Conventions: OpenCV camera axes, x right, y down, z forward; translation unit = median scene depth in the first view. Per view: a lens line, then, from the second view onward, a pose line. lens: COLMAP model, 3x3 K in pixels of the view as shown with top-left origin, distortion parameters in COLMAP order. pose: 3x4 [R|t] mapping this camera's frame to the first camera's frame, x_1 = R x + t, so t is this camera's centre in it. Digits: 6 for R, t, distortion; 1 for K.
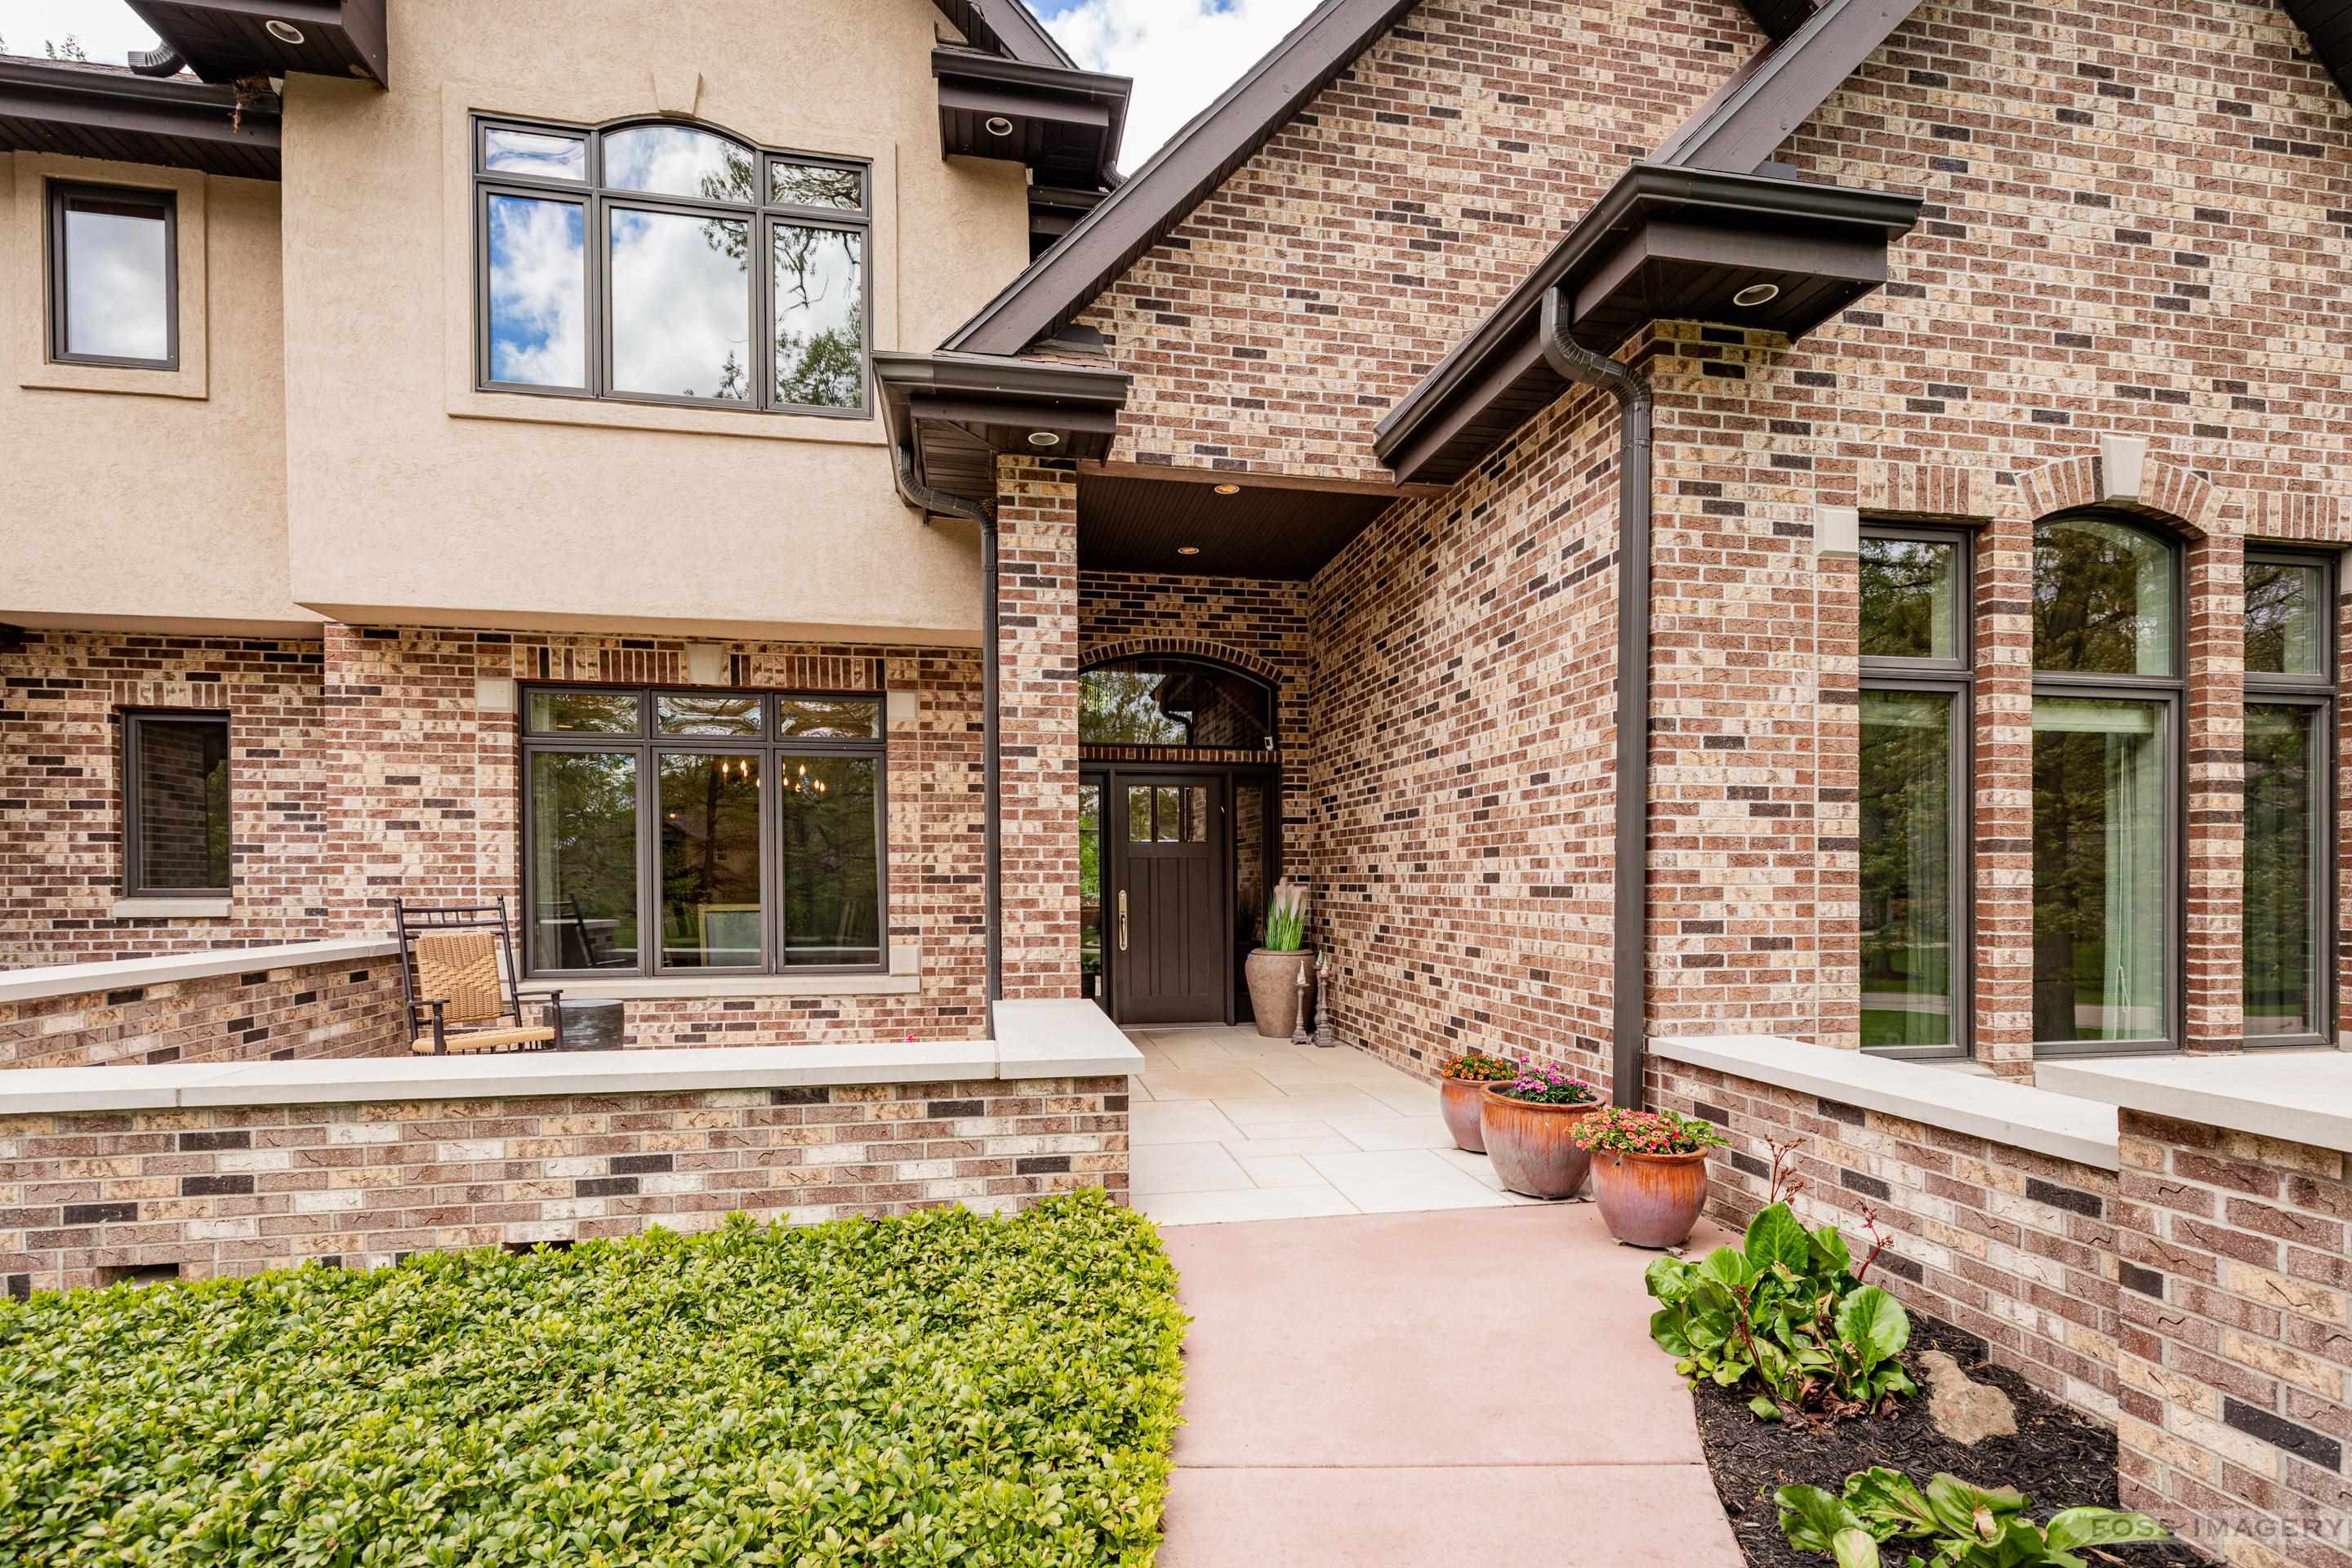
lens RADIAL K [[1065.8, 0, 1174.9], [0, 1065.8, 879.5], [0, 0, 1]] dist [0.003563, -0.000393]
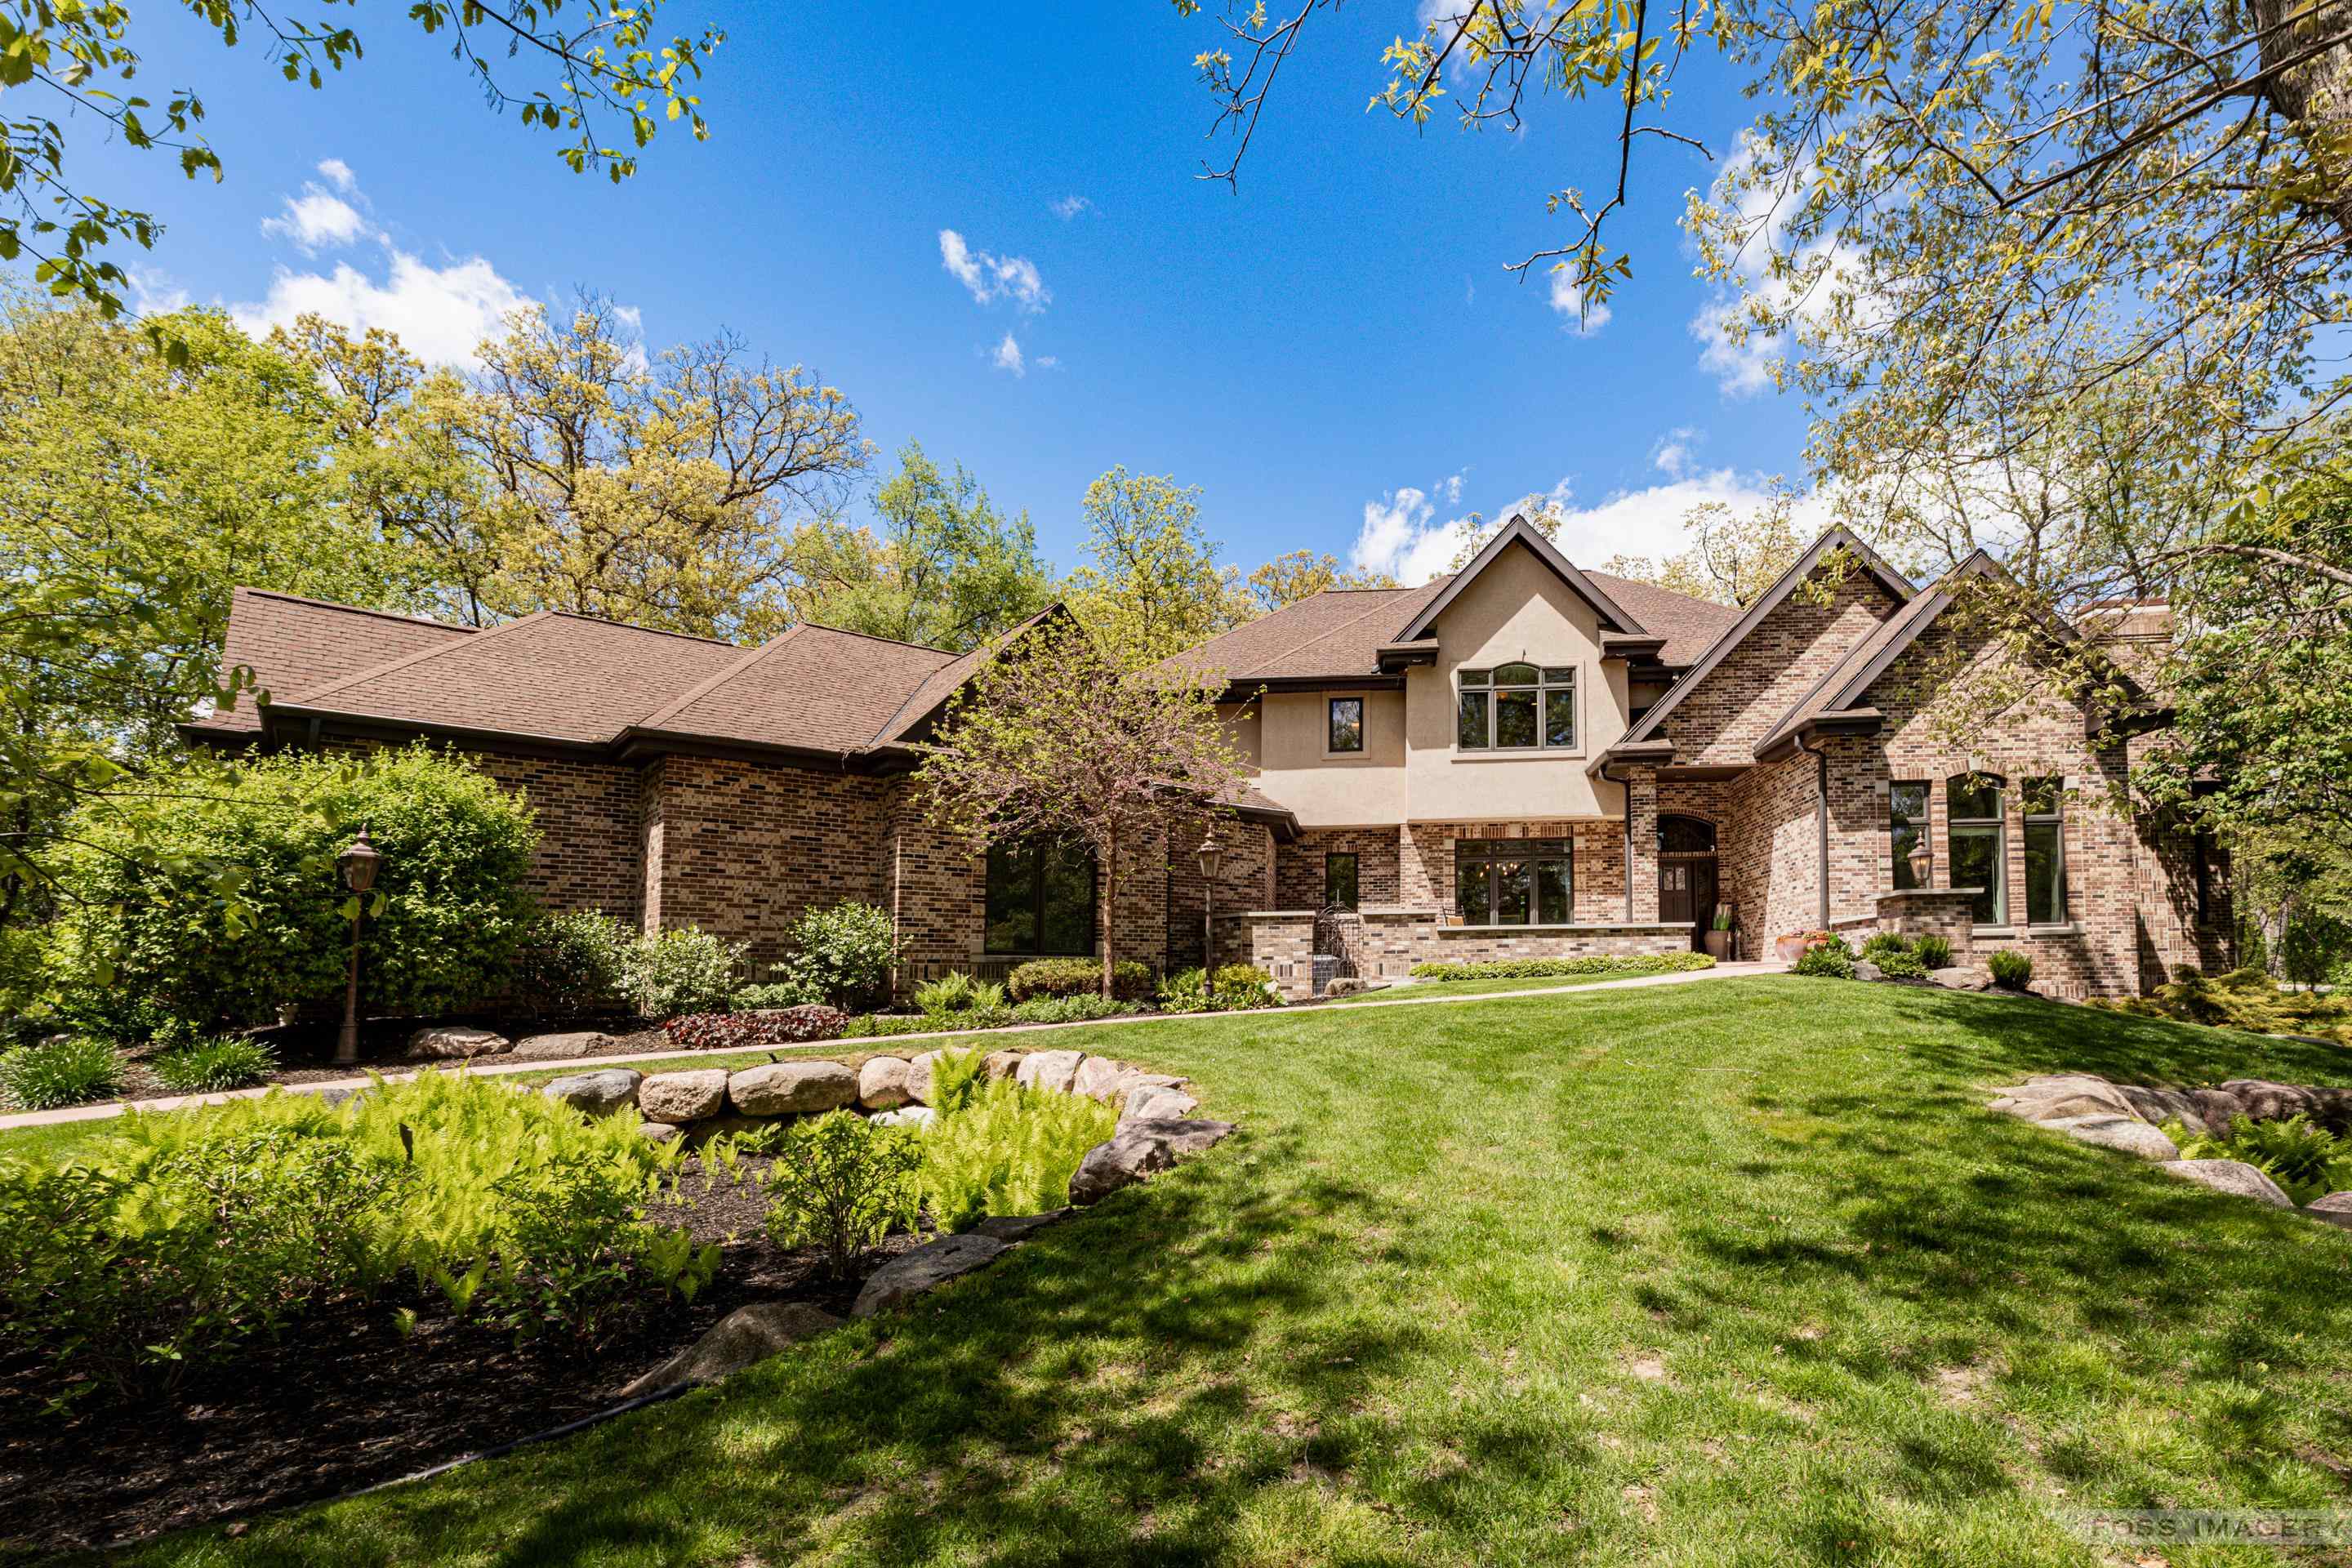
lens RADIAL K [[1065.8, 0, 1283.6], [0, 1065.8, 950.9], [0, 0, 1]] dist [0.003563, -0.000393]
pose [[0.965858, -0.017976, -0.258449, -0.419124], [0.008368, 0.999234, -0.038228, 0.345827], [0.258938, 0.034760, 0.965268, -2.888765]]
